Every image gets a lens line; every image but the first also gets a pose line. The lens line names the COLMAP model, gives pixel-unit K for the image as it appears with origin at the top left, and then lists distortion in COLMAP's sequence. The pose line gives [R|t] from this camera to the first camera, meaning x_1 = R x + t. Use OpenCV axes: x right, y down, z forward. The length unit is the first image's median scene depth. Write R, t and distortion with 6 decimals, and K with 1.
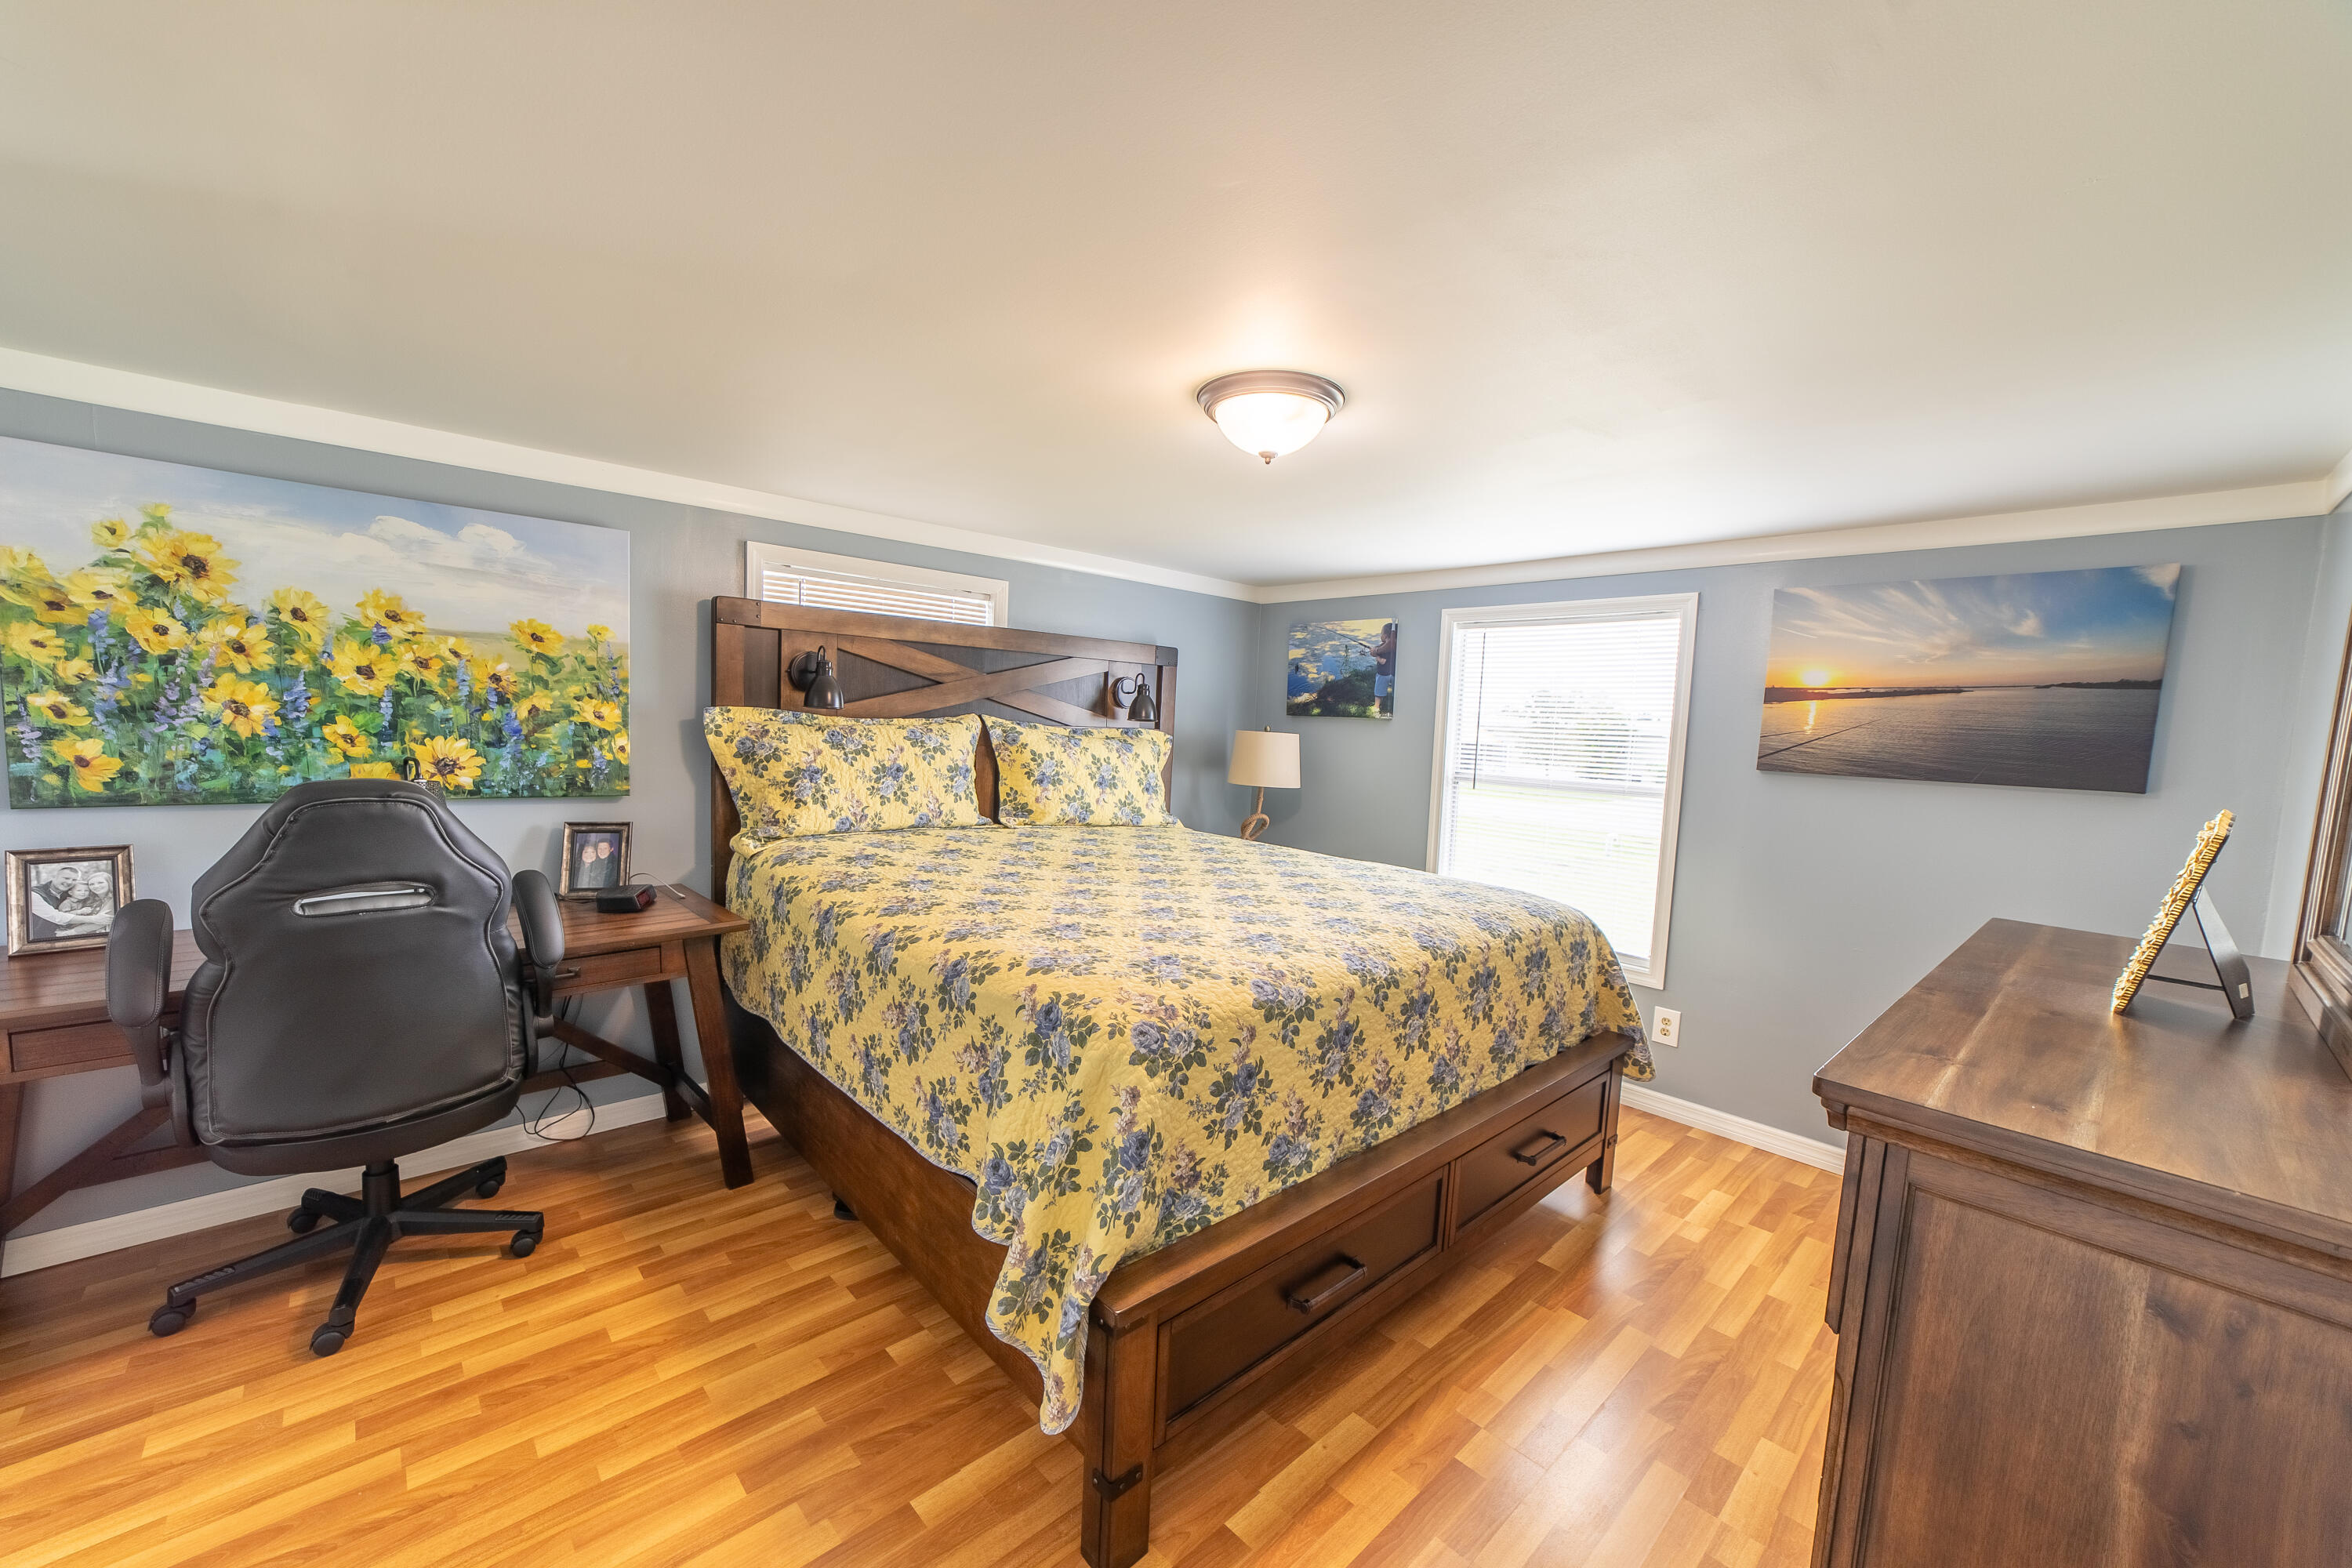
lens RADIAL K [[899.1, 0, 1173.6], [0, 899.1, 797.4], [0, 0, 1]] dist [-0.038790, 0.023451]
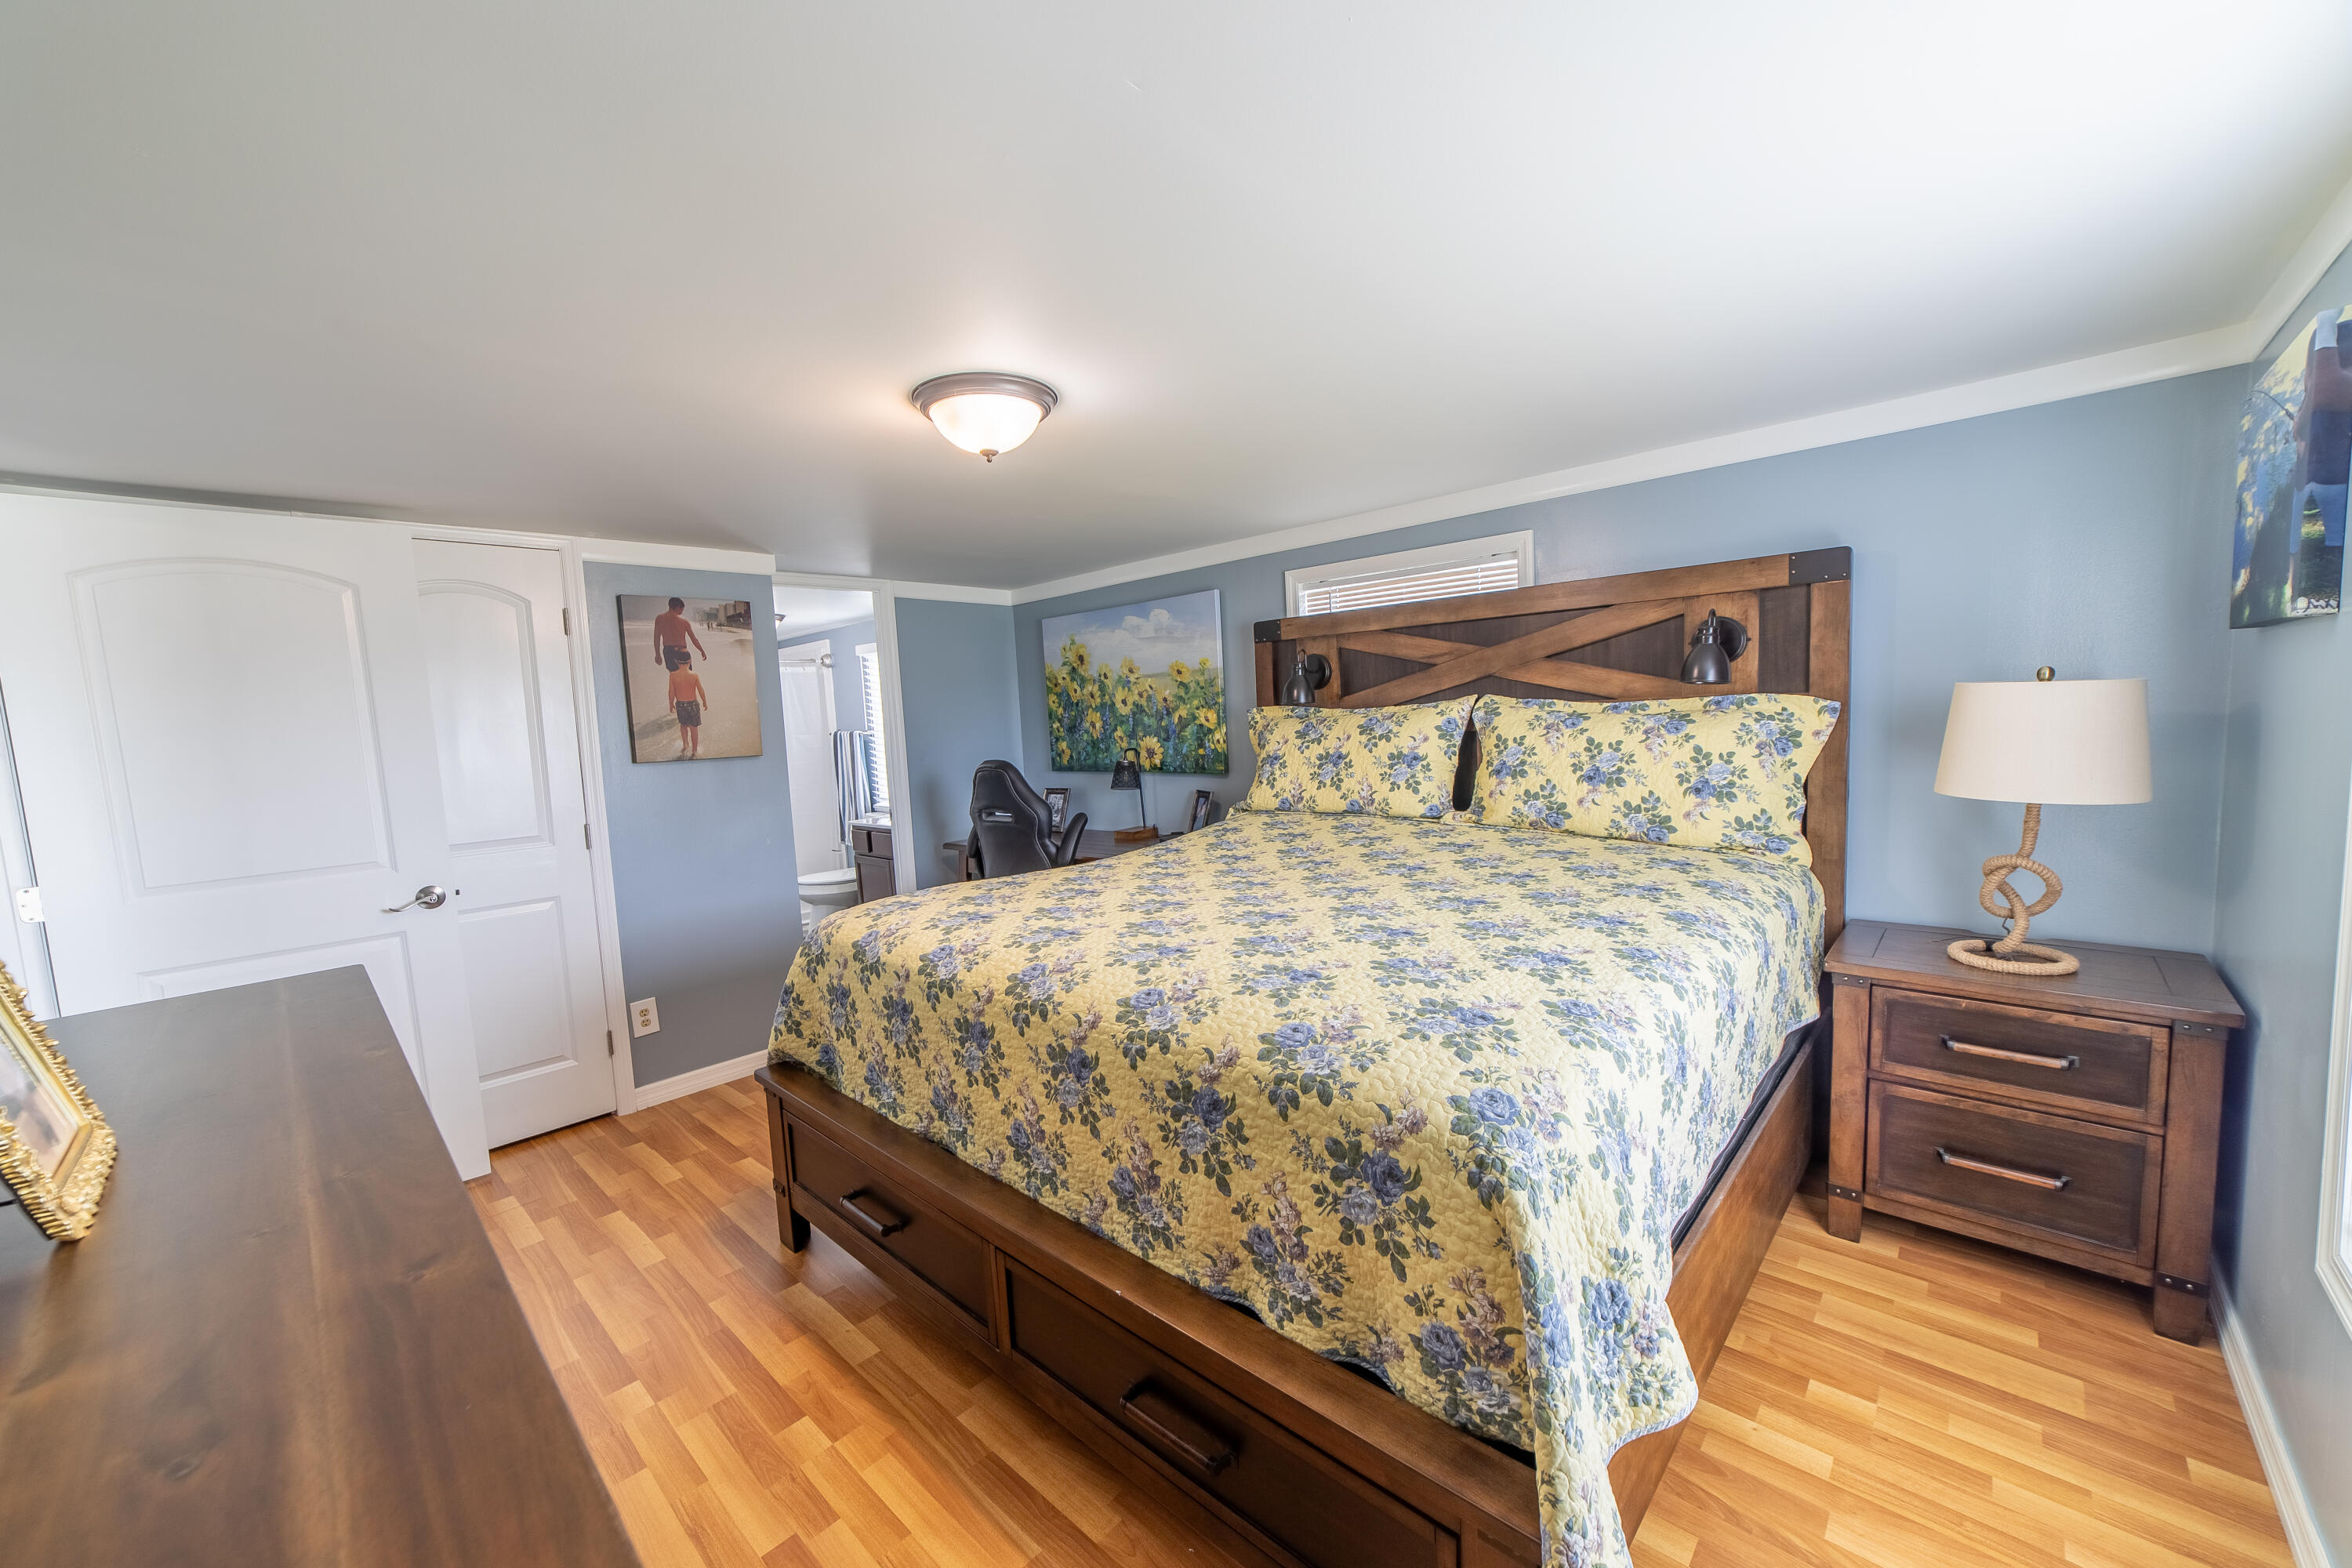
lens RADIAL K [[896.0, 0, 1124.6], [0, 896.0, 768.4], [0, 0, 1]] dist [0.000100, -0.000007]
pose [[0.039079, 0.010091, -0.999185, 0.855627], [-0.044854, 0.998959, 0.008335, -0.017030], [0.998229, 0.044492, 0.039491, 0.829735]]
